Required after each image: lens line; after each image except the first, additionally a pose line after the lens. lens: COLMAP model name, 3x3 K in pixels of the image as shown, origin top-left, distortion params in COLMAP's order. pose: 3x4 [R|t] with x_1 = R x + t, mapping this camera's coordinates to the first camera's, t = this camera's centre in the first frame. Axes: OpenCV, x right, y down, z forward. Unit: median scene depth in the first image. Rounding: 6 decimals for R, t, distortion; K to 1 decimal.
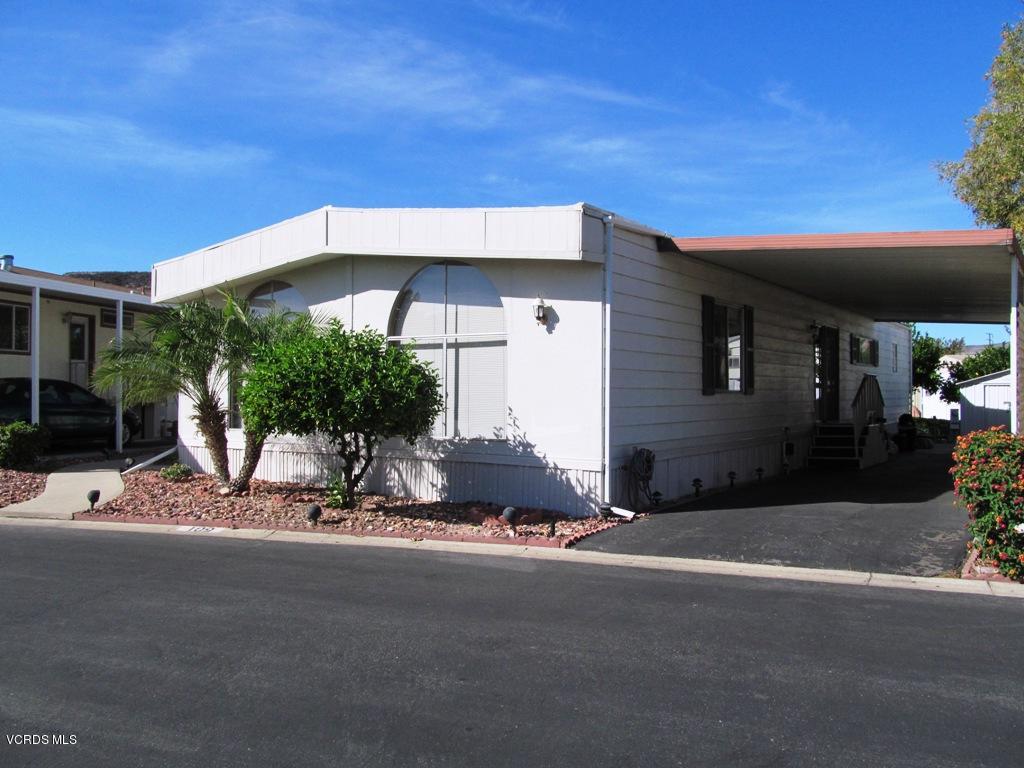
lens RADIAL K [[860.1, 0, 512.0], [0, 860.1, 384.0], [0, 0, 1]] dist [-0.006201, -0.001340]
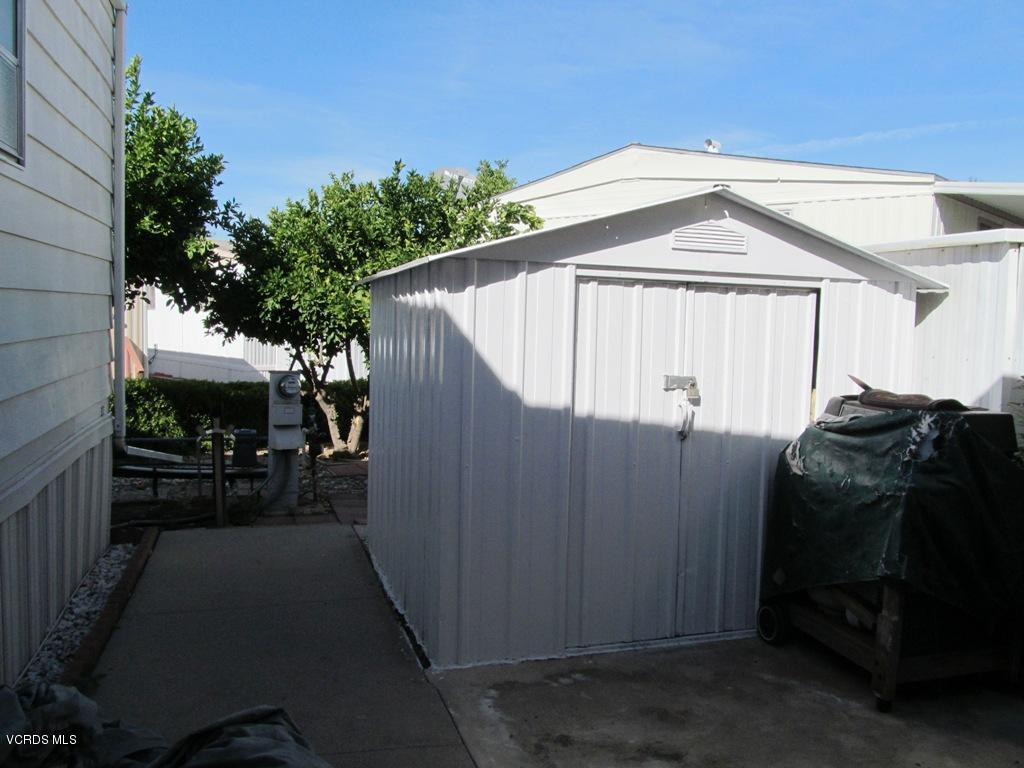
lens RADIAL K [[860.1, 0, 512.0], [0, 860.1, 384.0], [0, 0, 1]] dist [-0.006201, -0.001340]
pose [[0.638058, -0.042342, 0.768824, 0.333142], [-0.041898, 0.995098, 0.089576, 0.005669], [-0.768848, -0.089367, 0.633156, 0.729068]]
